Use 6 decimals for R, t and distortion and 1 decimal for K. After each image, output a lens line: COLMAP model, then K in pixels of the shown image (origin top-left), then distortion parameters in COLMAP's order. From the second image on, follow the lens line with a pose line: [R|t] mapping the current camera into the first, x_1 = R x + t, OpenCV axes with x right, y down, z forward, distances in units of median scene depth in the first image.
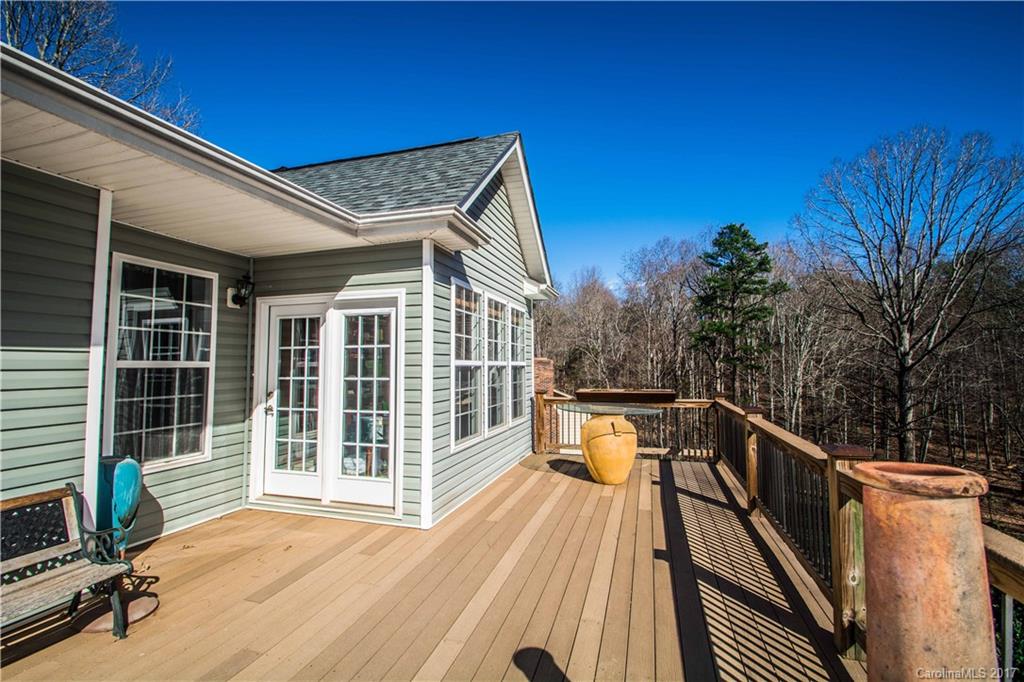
lens RADIAL K [[446.0, 0, 516.6], [0, 446.0, 335.0], [0, 0, 1]] dist [0.004253, -0.000268]
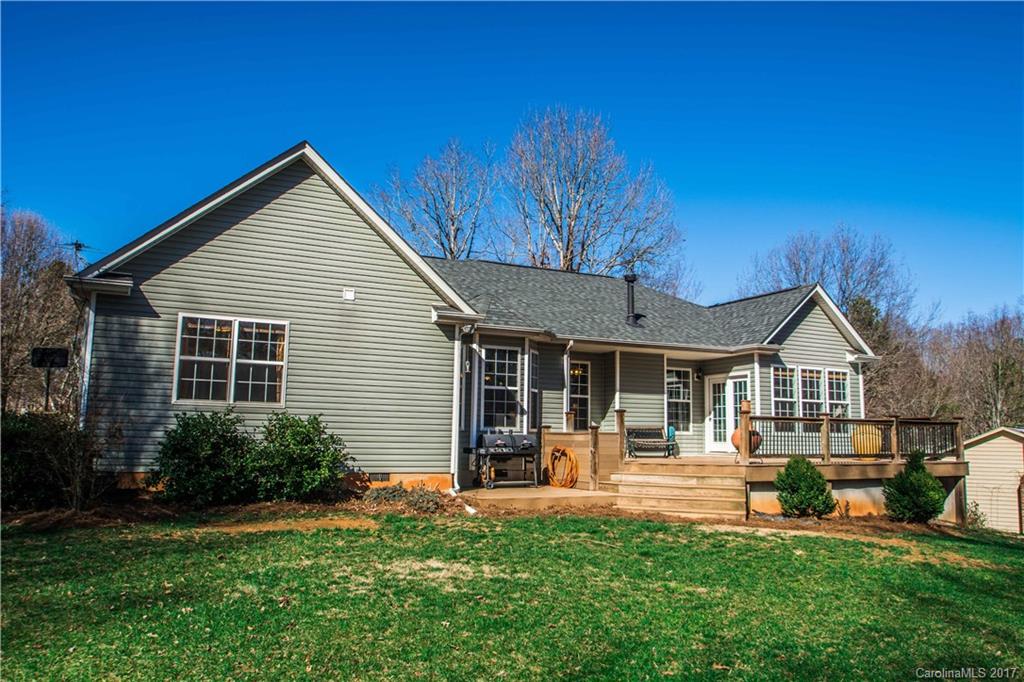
lens RADIAL K [[738.8, 0, 512.1], [0, 738.8, 339.7], [0, 0, 1]] dist [-0.074556, -0.001705]
pose [[0.669876, -0.081684, -0.737966, 1.907509], [0.028028, 0.996003, -0.084805, 0.039405], [0.741943, 0.036125, 0.669489, -2.797504]]
